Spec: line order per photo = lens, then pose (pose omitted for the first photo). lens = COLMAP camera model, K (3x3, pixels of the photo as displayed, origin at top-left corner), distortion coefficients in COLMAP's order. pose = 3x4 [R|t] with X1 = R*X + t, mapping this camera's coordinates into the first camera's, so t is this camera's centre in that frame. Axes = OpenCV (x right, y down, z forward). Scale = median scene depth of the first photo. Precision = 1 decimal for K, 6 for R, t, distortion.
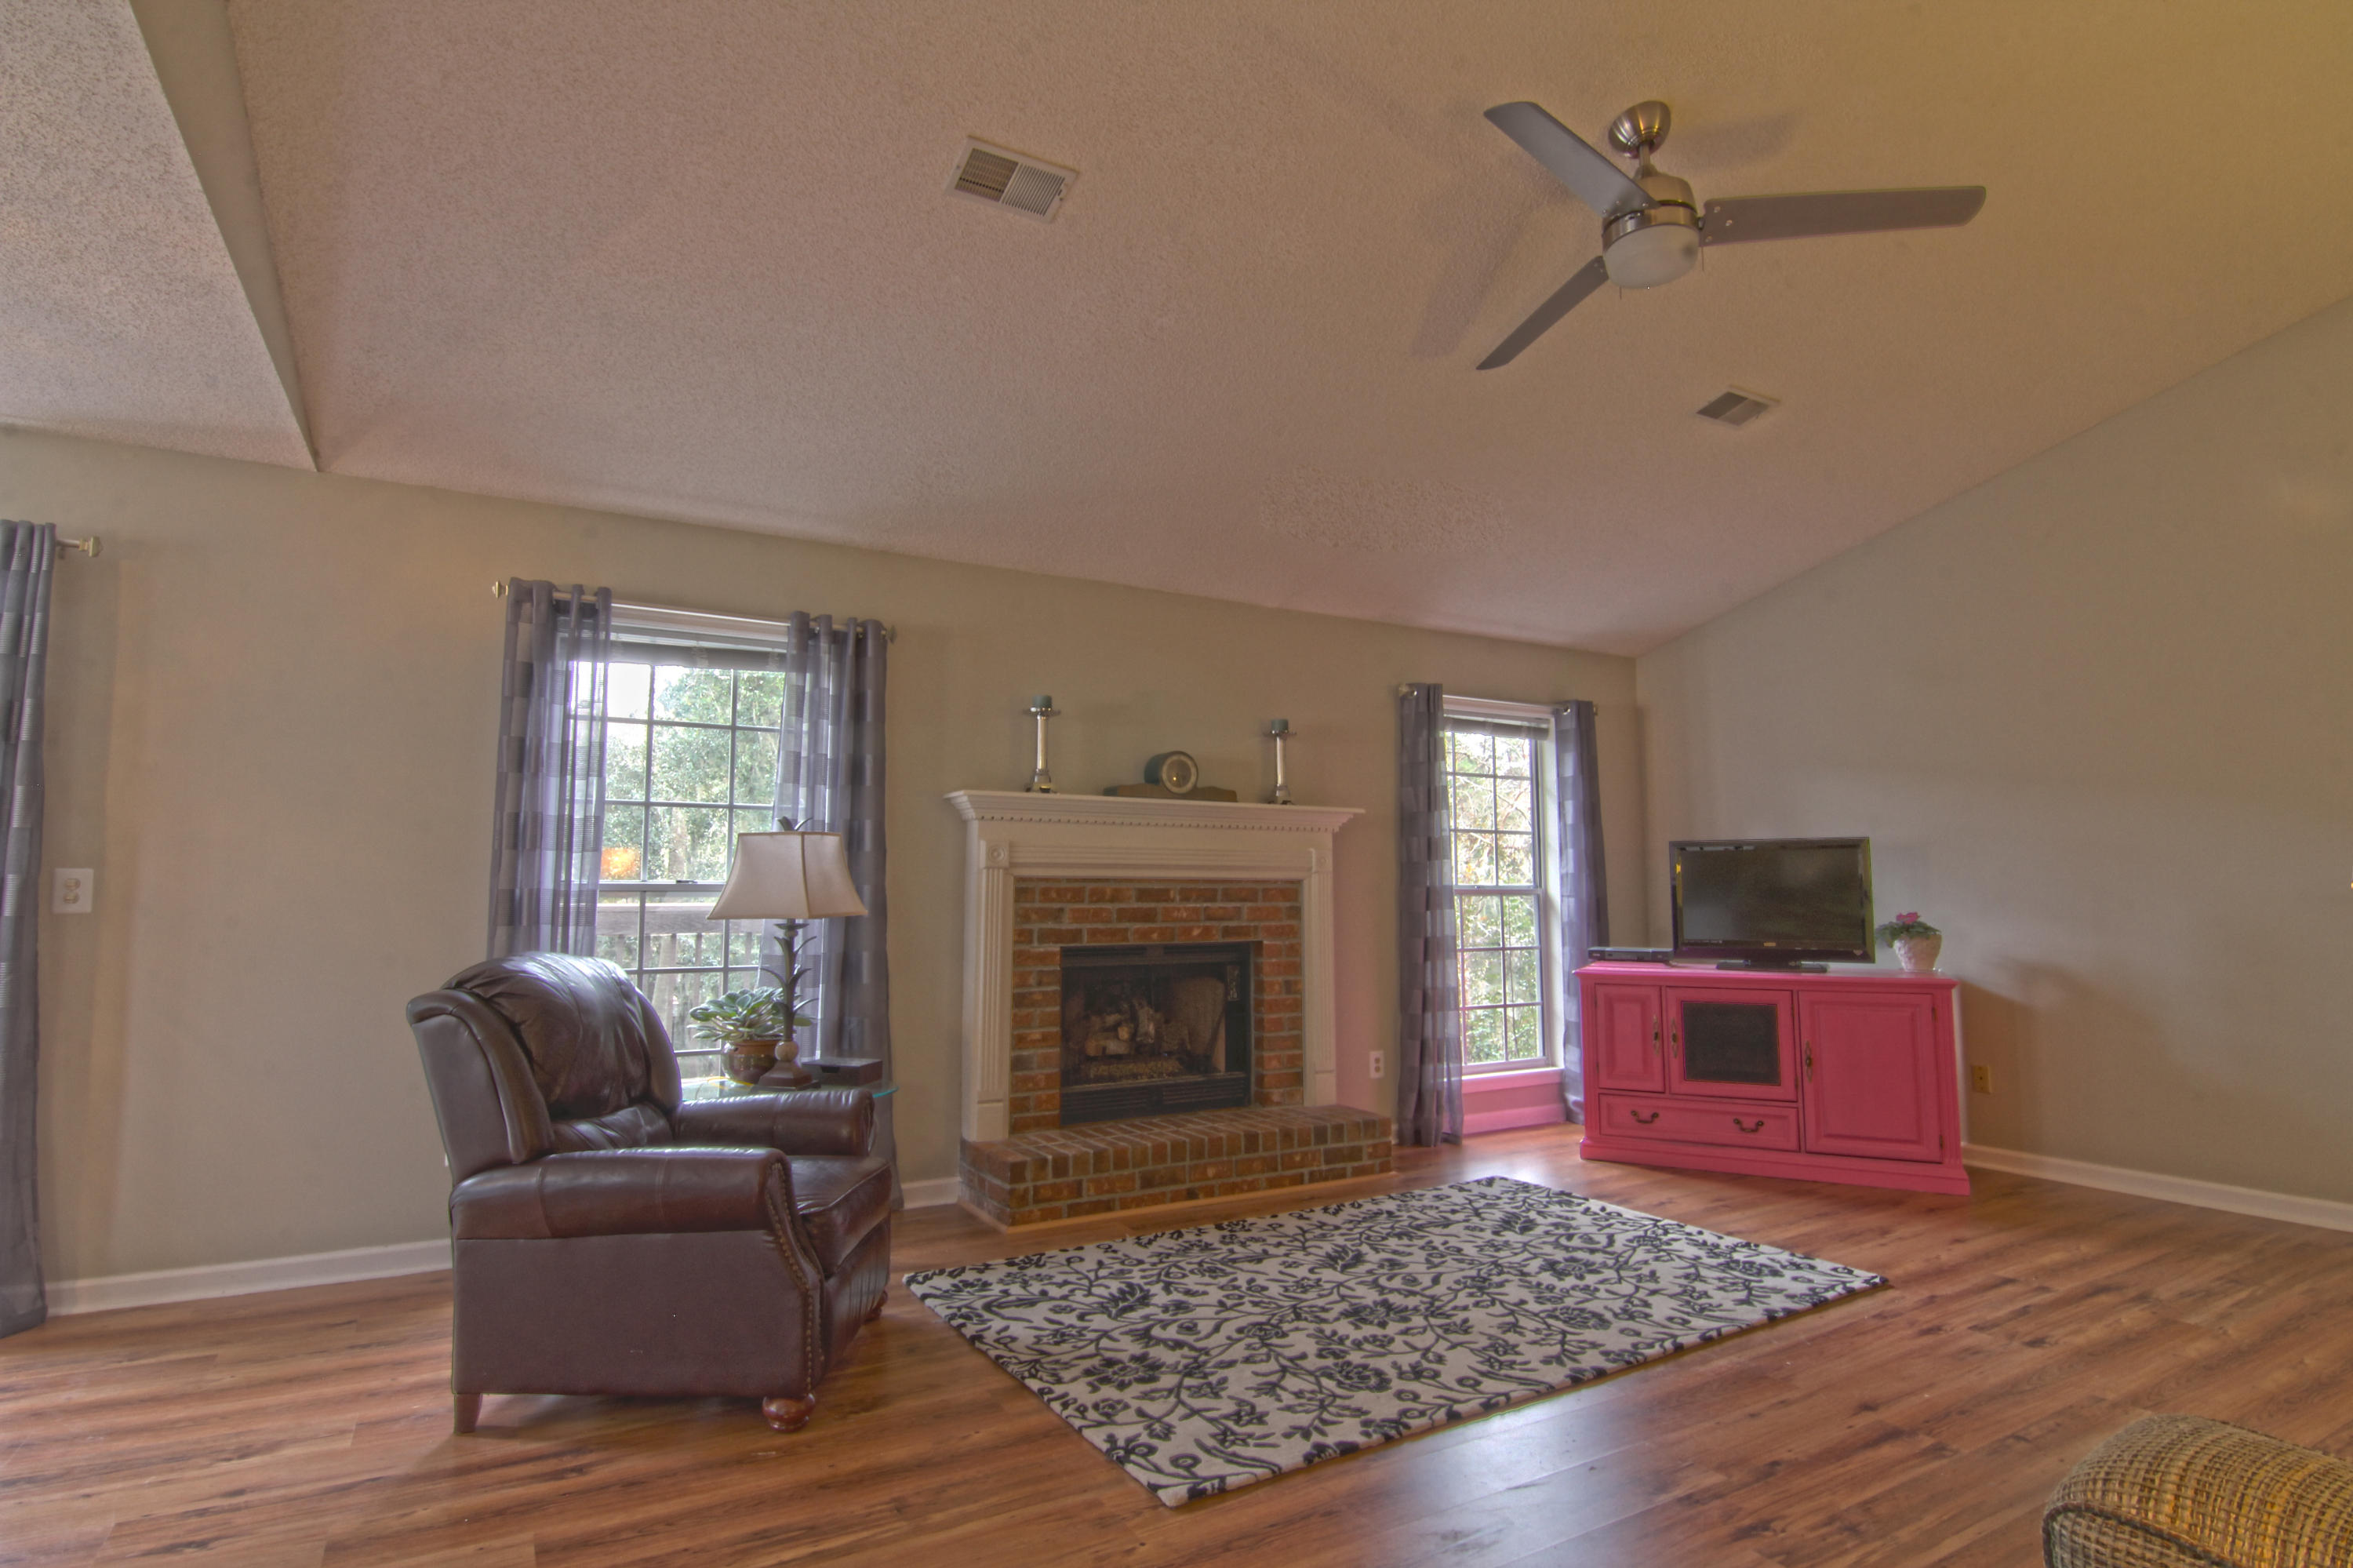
lens RADIAL K [[1190.8, 0, 1178.2], [0, 1190.8, 781.1], [0, 0, 1]] dist [0.002441, -0.016762]
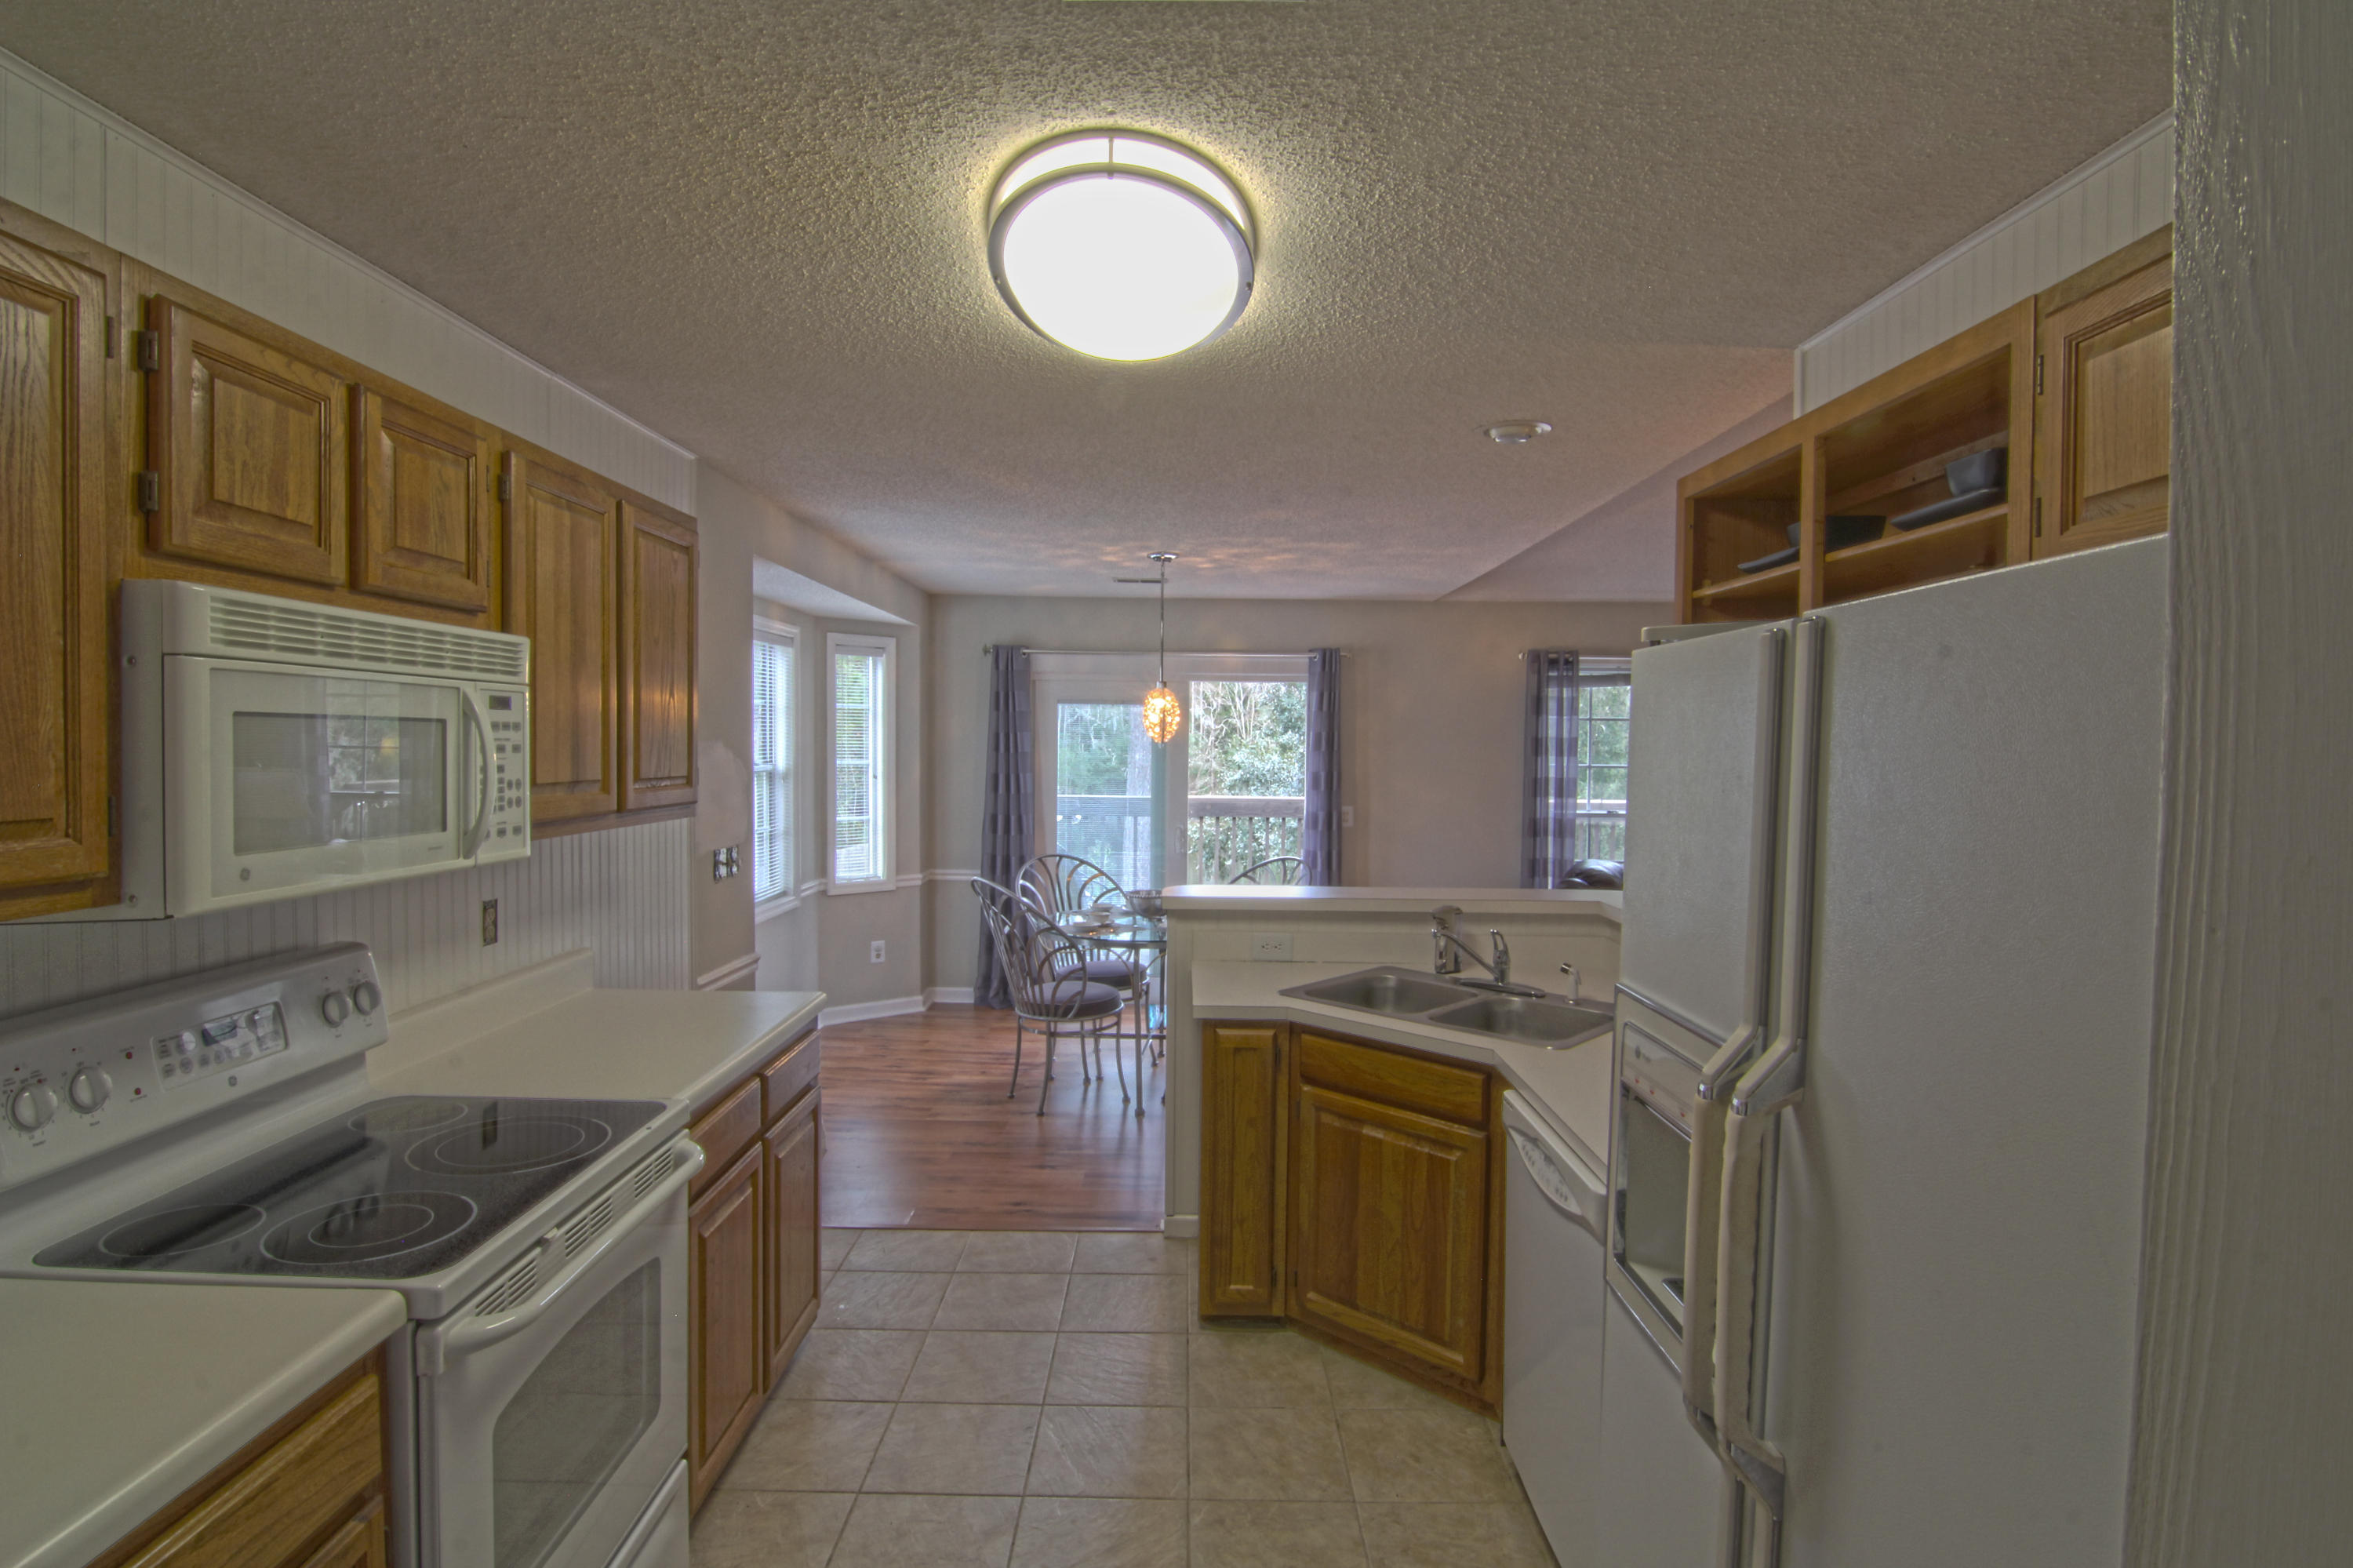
lens RADIAL K [[1190.8, 0, 1178.2], [0, 1190.8, 781.1], [0, 0, 1]] dist [0.002441, -0.016762]
pose [[0.867305, 0.017440, -0.497472, -0.111598], [0.044340, 0.992707, 0.112106, -0.204812], [0.495799, -0.119288, 0.860206, -0.914907]]
